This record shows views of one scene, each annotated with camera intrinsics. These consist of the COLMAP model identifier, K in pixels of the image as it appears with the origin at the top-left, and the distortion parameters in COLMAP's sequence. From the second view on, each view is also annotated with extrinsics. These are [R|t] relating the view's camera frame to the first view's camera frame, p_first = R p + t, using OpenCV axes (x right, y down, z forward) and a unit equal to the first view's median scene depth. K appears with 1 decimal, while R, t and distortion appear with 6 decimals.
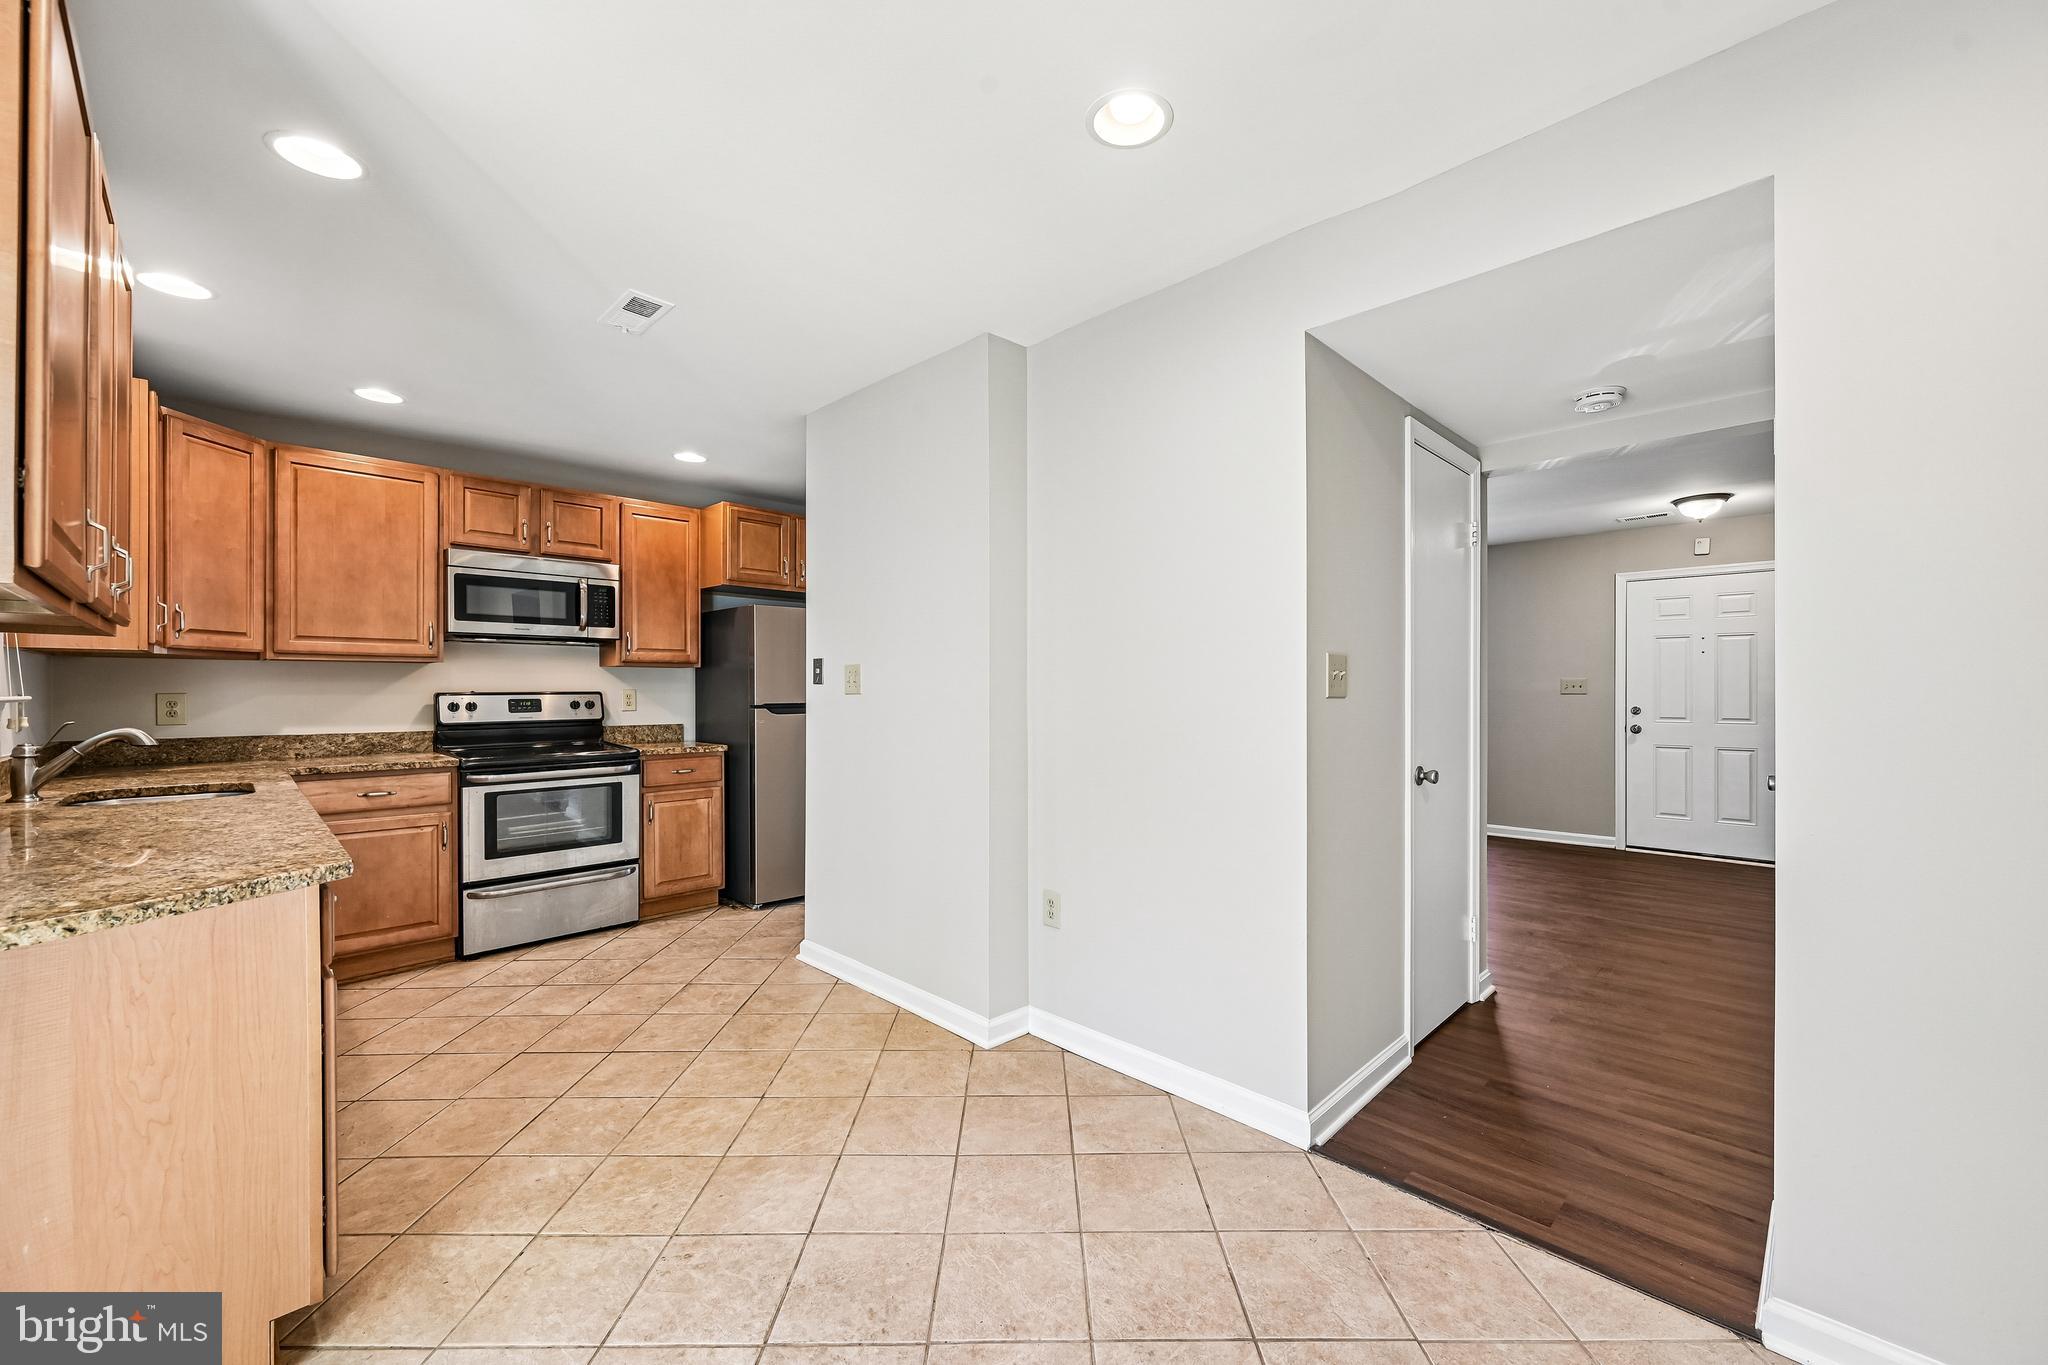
lens RADIAL K [[807.6, 0, 1032.2], [0, 807.6, 691.9], [0, 0, 1]] dist [-0.001836, 0.000601]
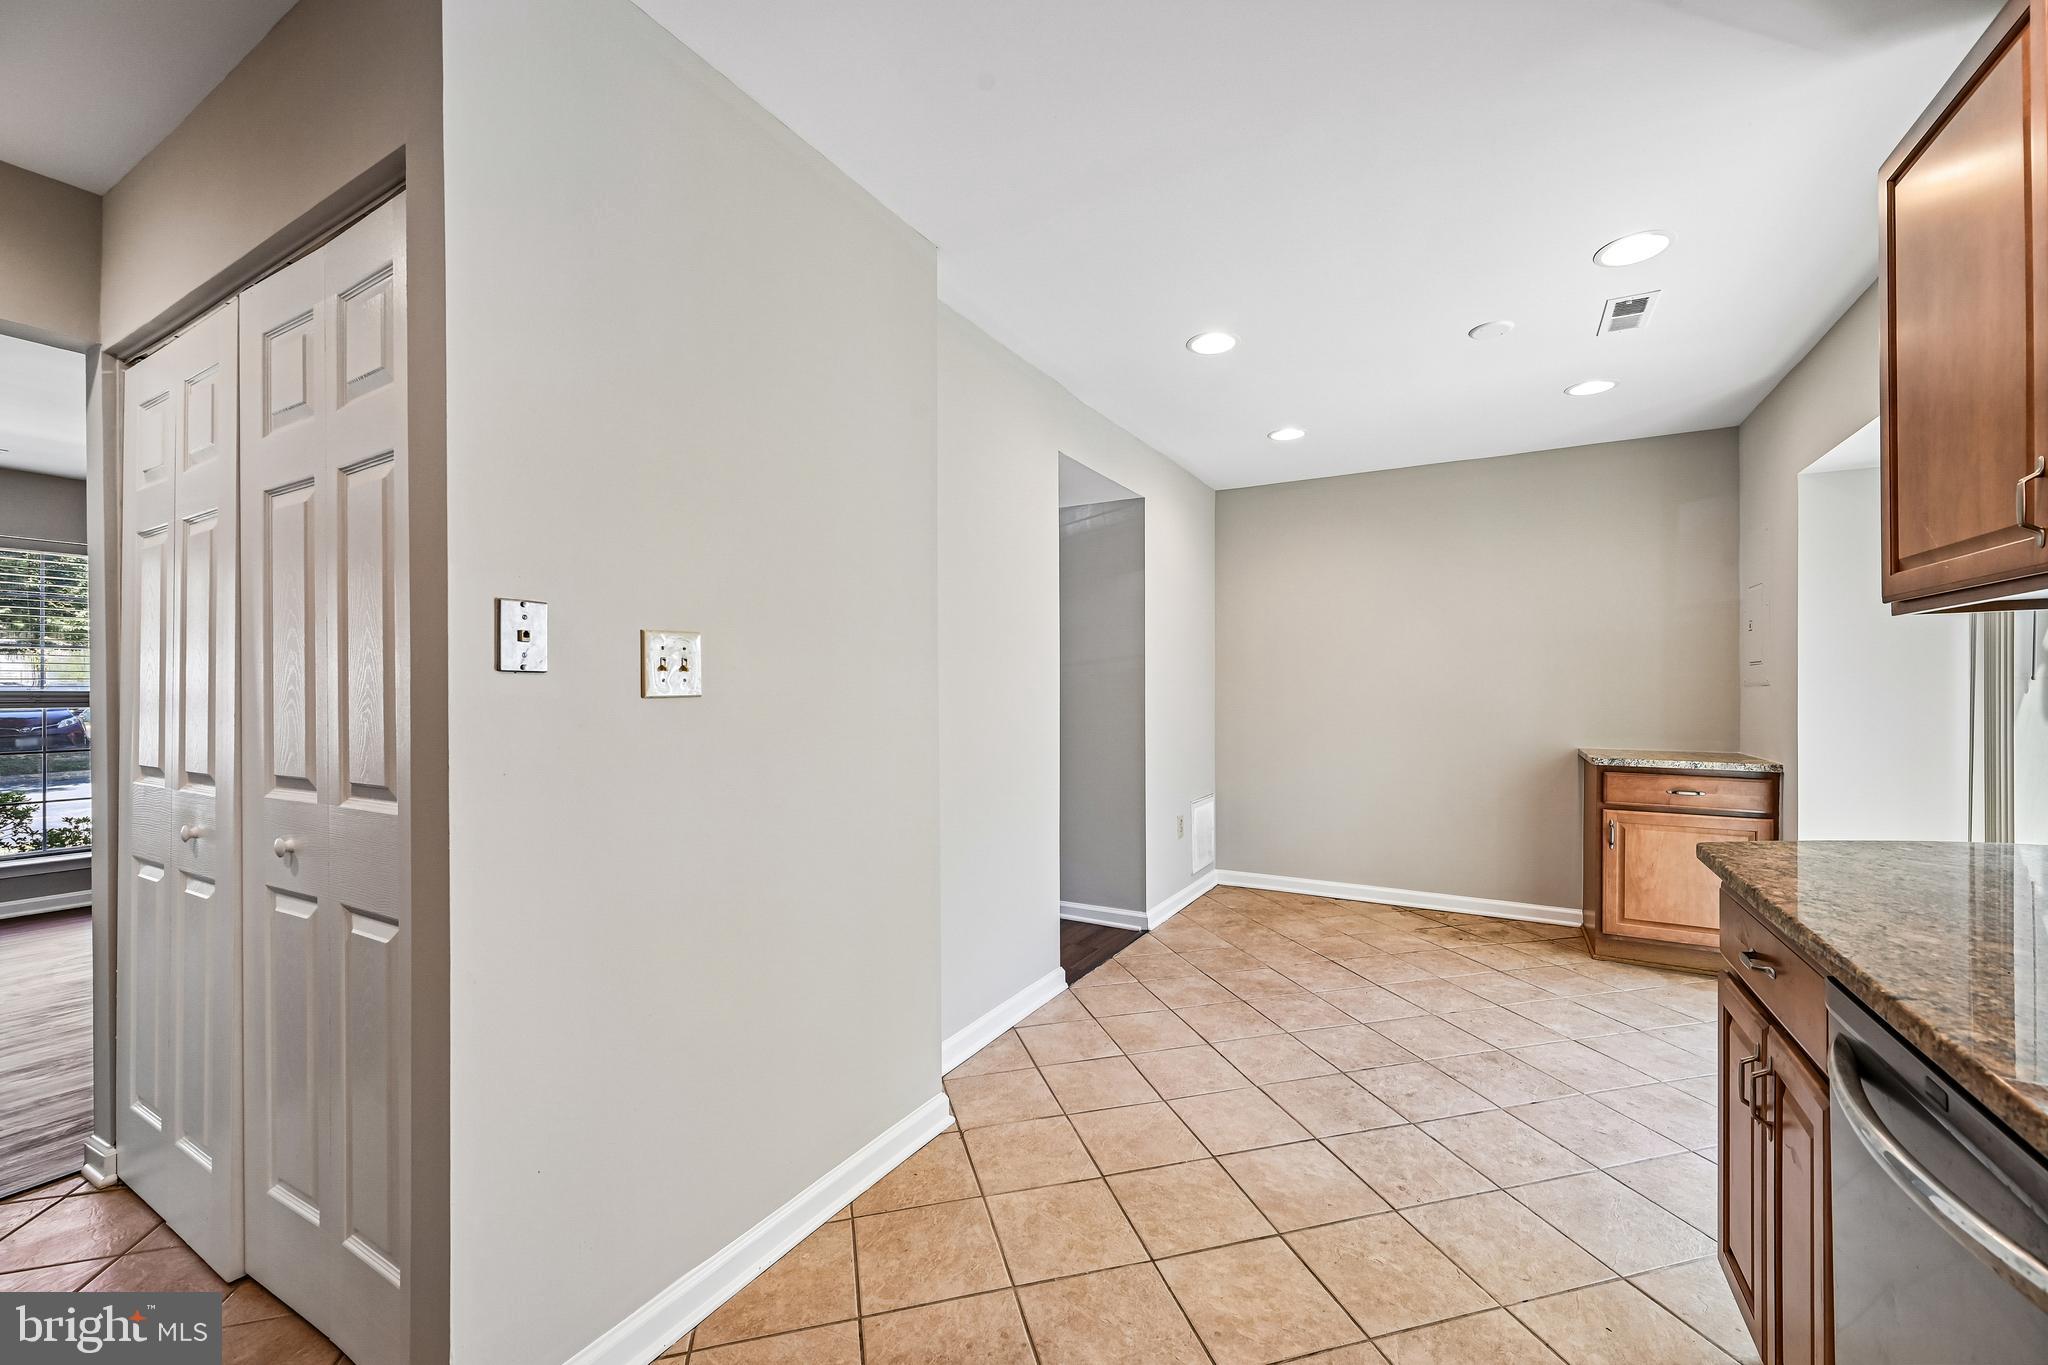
lens RADIAL K [[807.6, 0, 1031.9], [0, 807.6, 691.1], [0, 0, 1]] dist [-0.001836, 0.000601]
pose [[-0.259872, -0.000121, 0.965643, -0.668419], [0.006497, 0.999977, 0.001874, -0.000699], [-0.965621, 0.006761, -0.259866, 0.864892]]
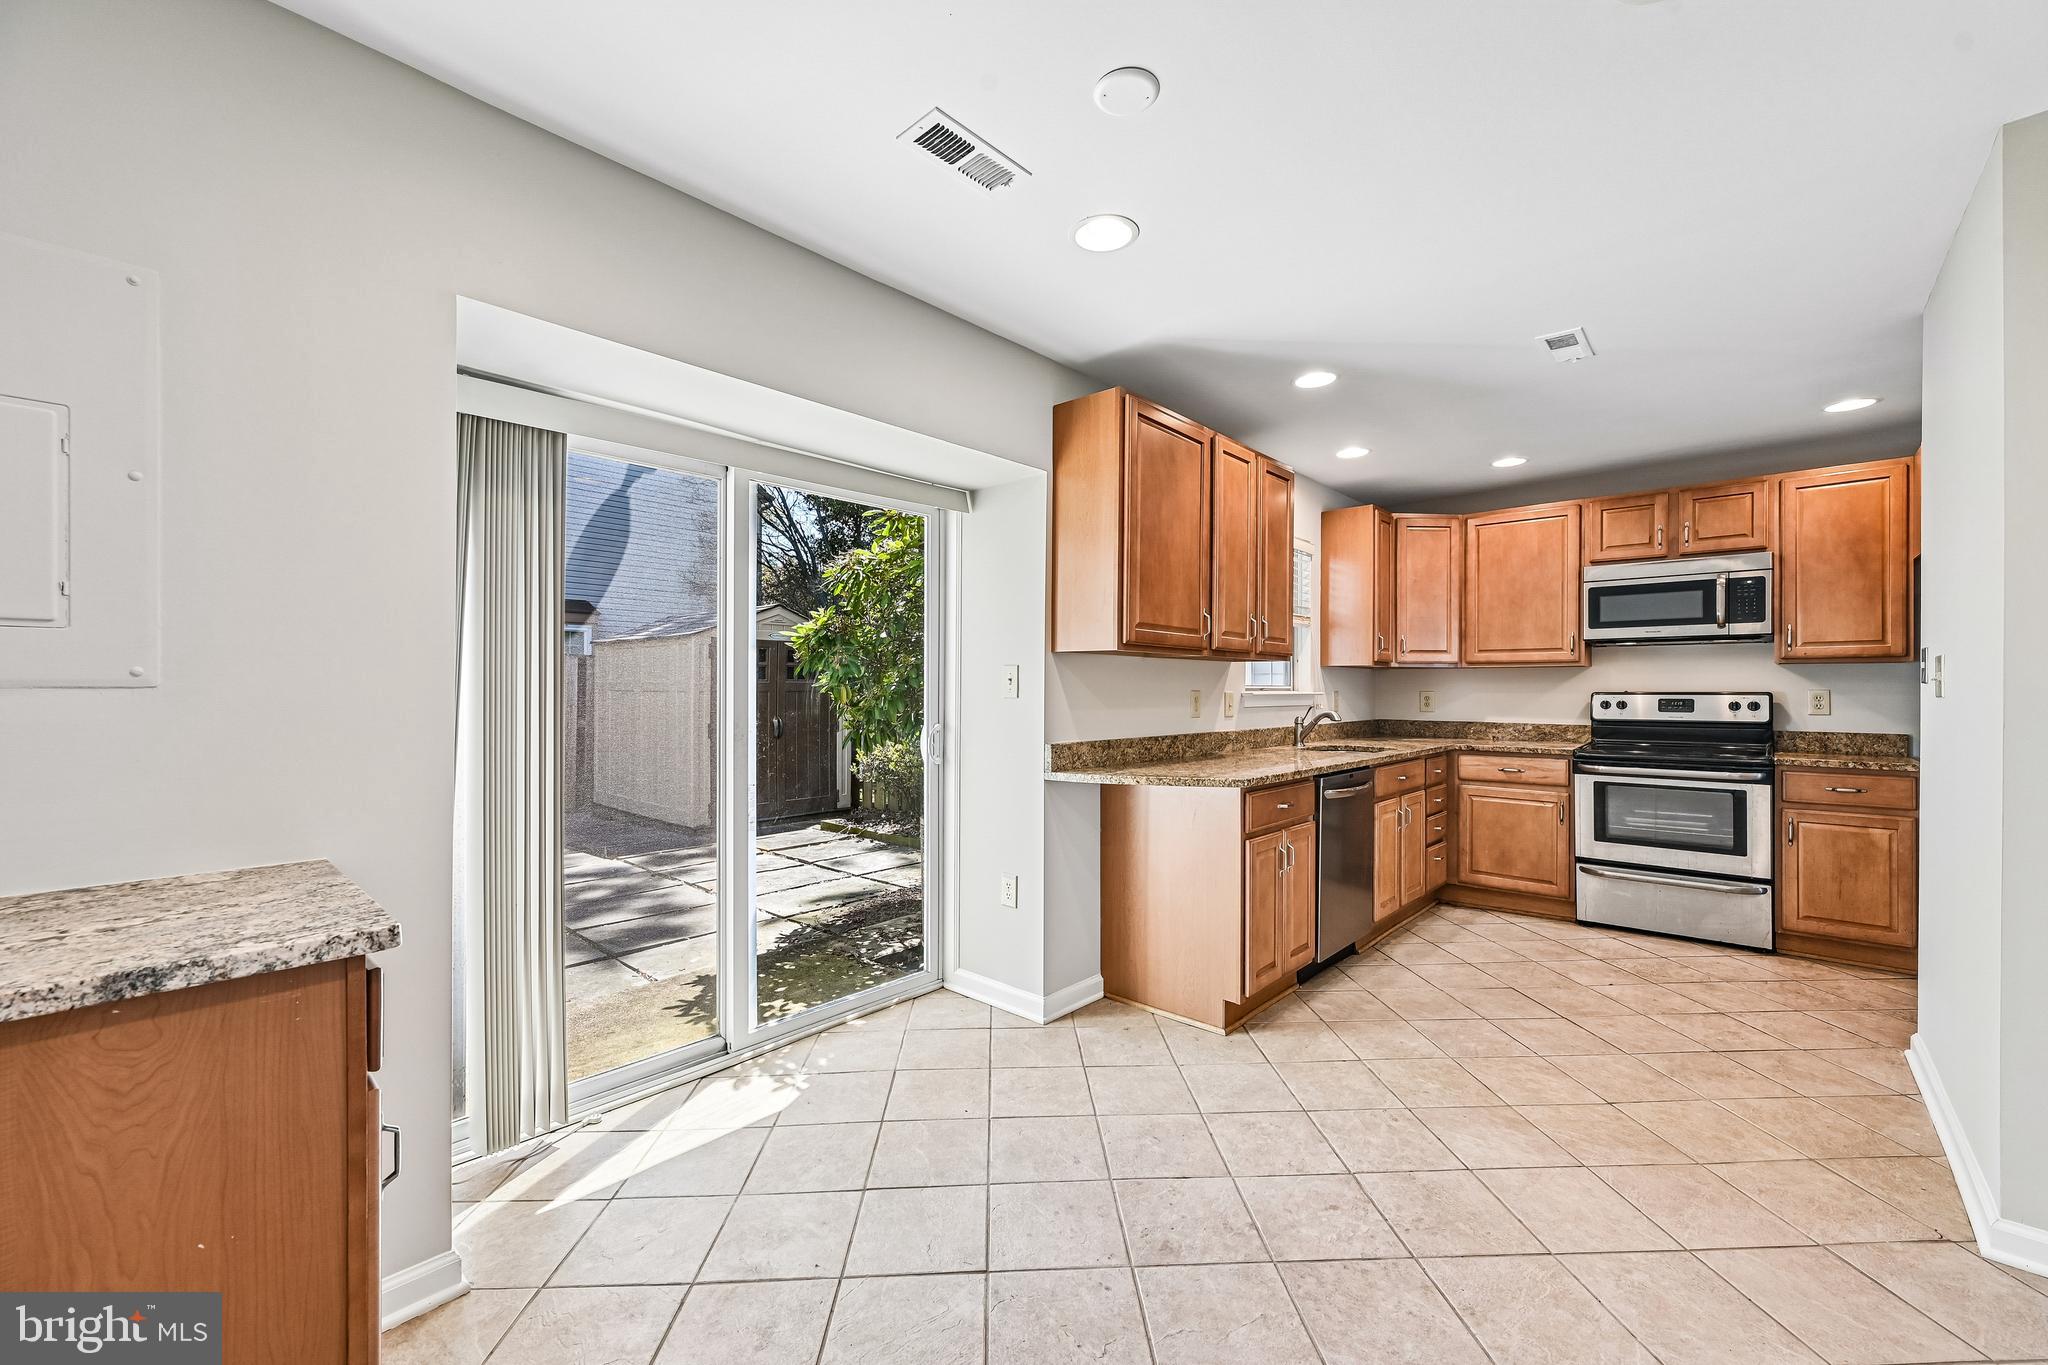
lens RADIAL K [[807.6, 0, 1029.7], [0, 807.6, 685.4], [0, 0, 1]] dist [-0.001836, 0.000601]
pose [[0.042049, -0.001557, -0.999114, 0.419537], [-0.005450, 0.999984, -0.001787, -0.002305], [0.999101, 0.005520, 0.042040, 0.166136]]
